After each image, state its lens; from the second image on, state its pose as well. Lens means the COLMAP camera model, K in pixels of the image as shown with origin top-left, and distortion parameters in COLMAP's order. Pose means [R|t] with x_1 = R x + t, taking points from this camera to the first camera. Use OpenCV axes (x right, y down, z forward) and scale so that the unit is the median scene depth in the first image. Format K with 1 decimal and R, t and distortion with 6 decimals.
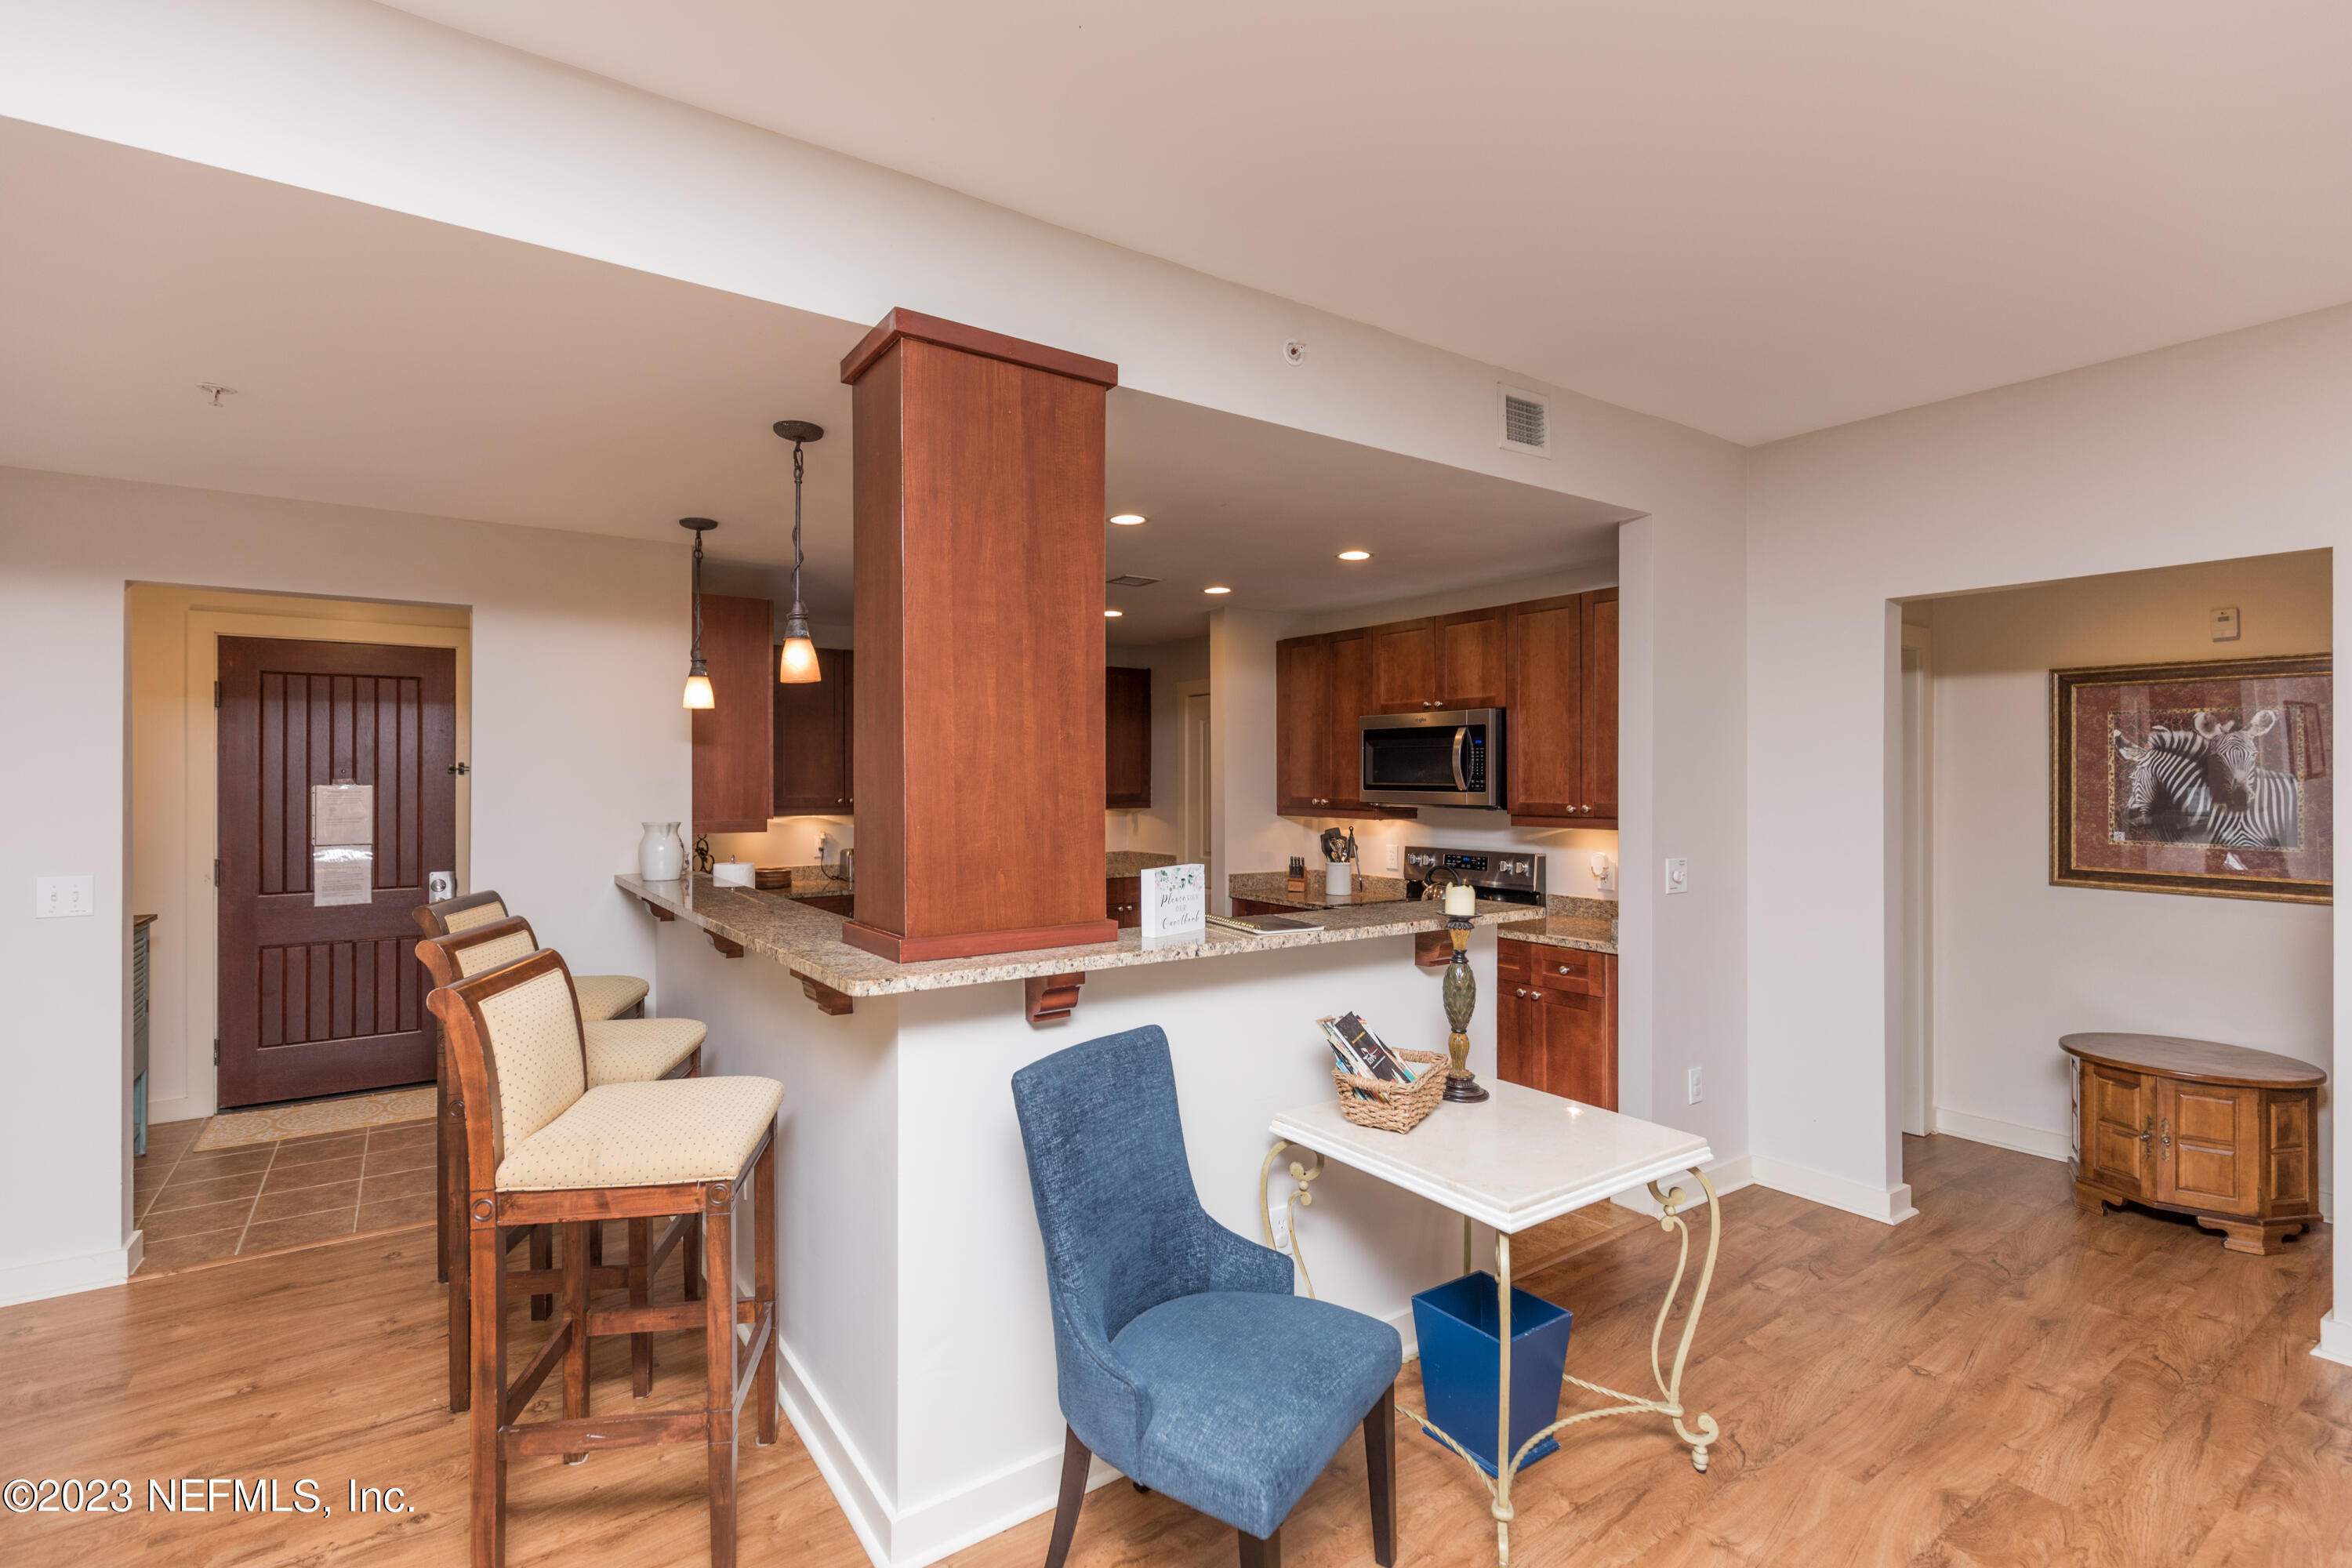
lens RADIAL K [[1057.2, 0, 1120.4], [0, 1057.2, 780.3], [0, 0, 1]] dist [0.004435, -0.000708]
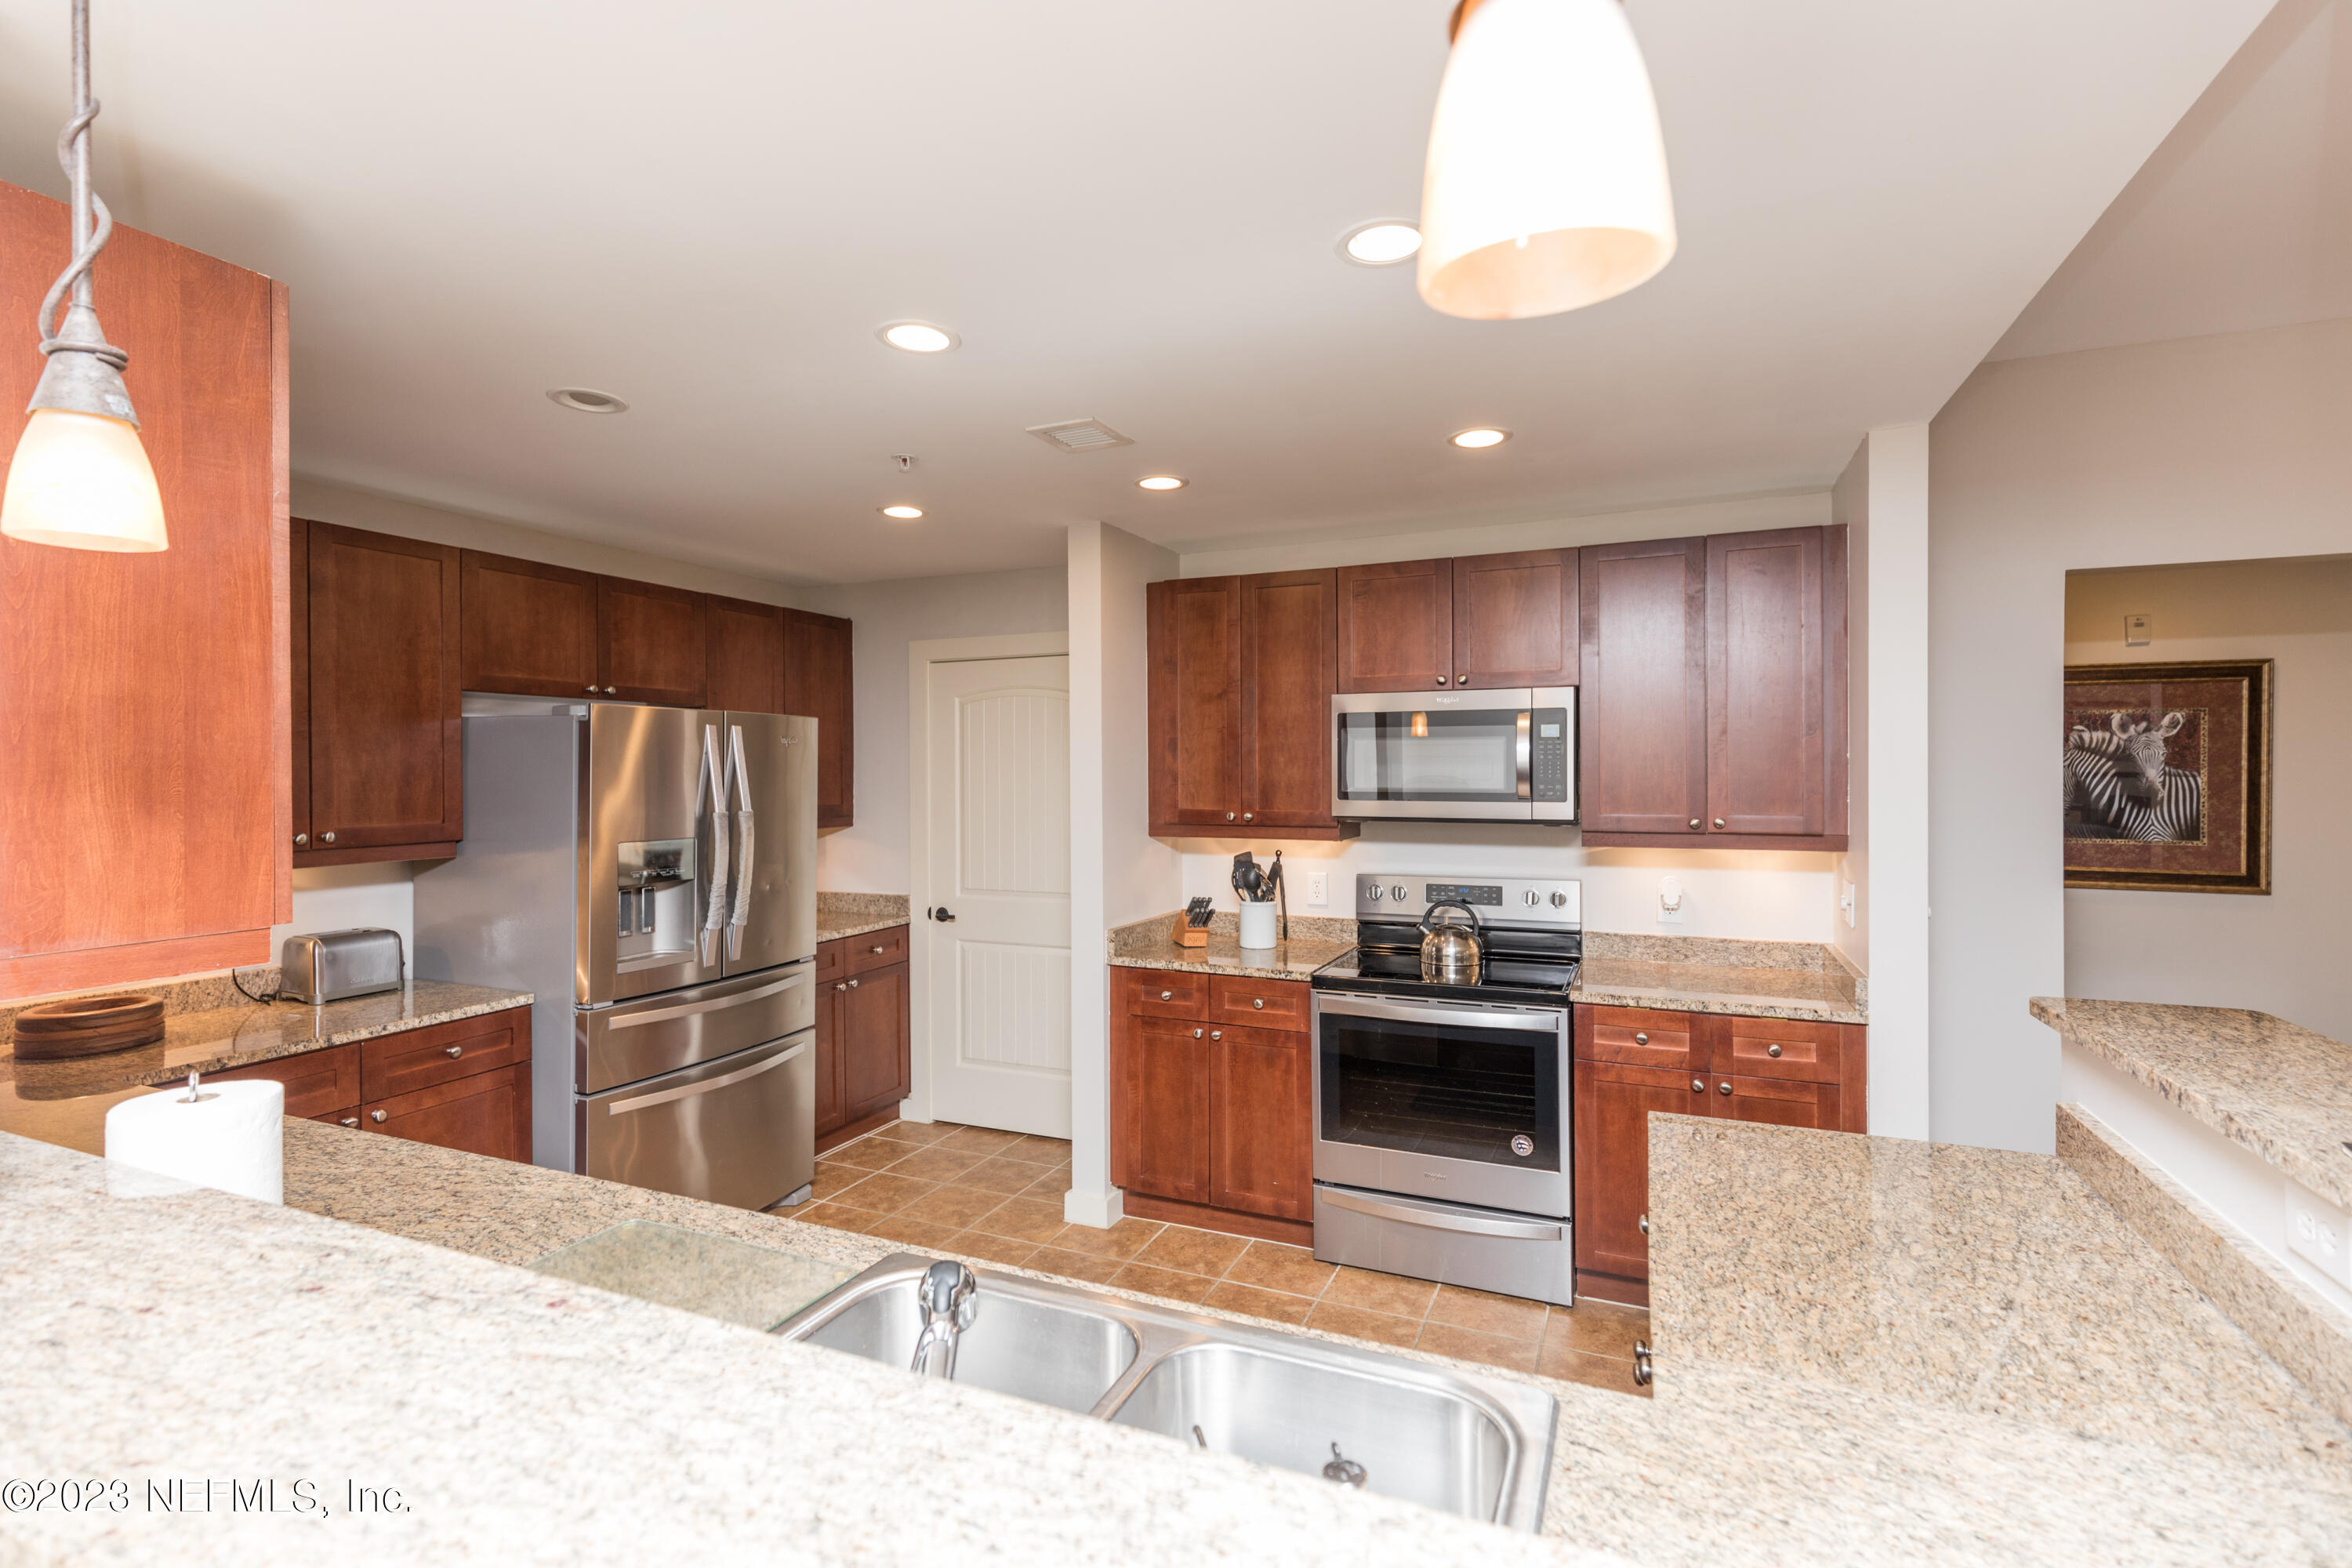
lens RADIAL K [[1057.2, 0, 1152.7], [0, 1057.2, 774.3], [0, 0, 1]] dist [0.004435, -0.000708]
pose [[0.848117, -0.005137, 0.529784, -0.324015], [0.006682, 0.999977, -0.001000, -0.009942], [-0.529767, 0.004388, 0.848132, 0.626065]]
